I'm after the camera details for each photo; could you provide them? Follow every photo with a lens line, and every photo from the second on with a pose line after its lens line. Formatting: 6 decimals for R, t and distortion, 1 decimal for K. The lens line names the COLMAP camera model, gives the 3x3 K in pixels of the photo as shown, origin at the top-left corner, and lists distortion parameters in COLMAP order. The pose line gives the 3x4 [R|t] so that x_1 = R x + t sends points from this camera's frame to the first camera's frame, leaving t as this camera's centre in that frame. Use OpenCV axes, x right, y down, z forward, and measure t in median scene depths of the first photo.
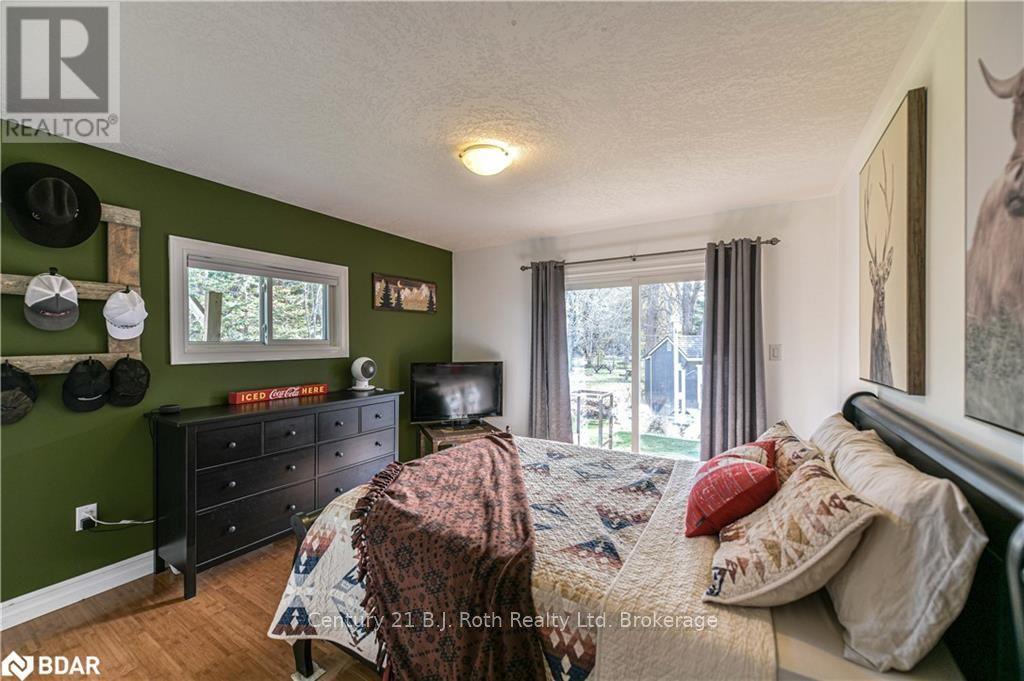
lens RADIAL K [[393.7, 0, 512.0], [0, 393.7, 340.5], [0, 0, 1]] dist [0.000043, -0.000032]
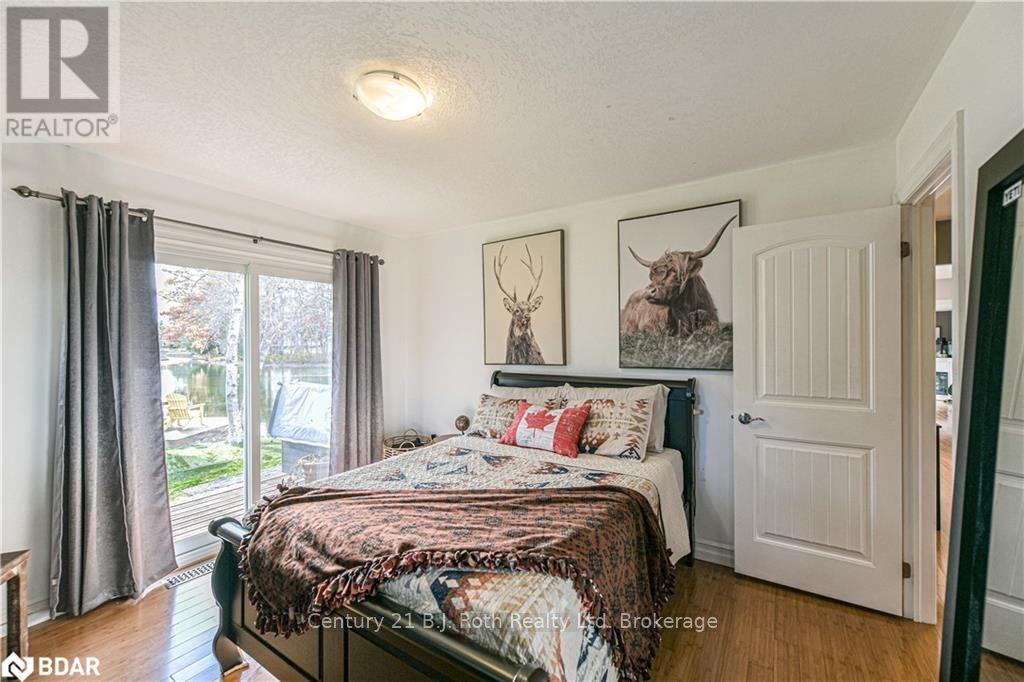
lens RADIAL K [[414.4, 0, 512.0], [0, 414.4, 341.0], [0, 0, 1]] dist [0.001128, 0.000086]
pose [[0.024044, 0.001474, 0.999710, -0.969741], [0.009593, 0.999953, -0.001706, -0.000006], [-0.999665, 0.009631, 0.024029, 0.892121]]
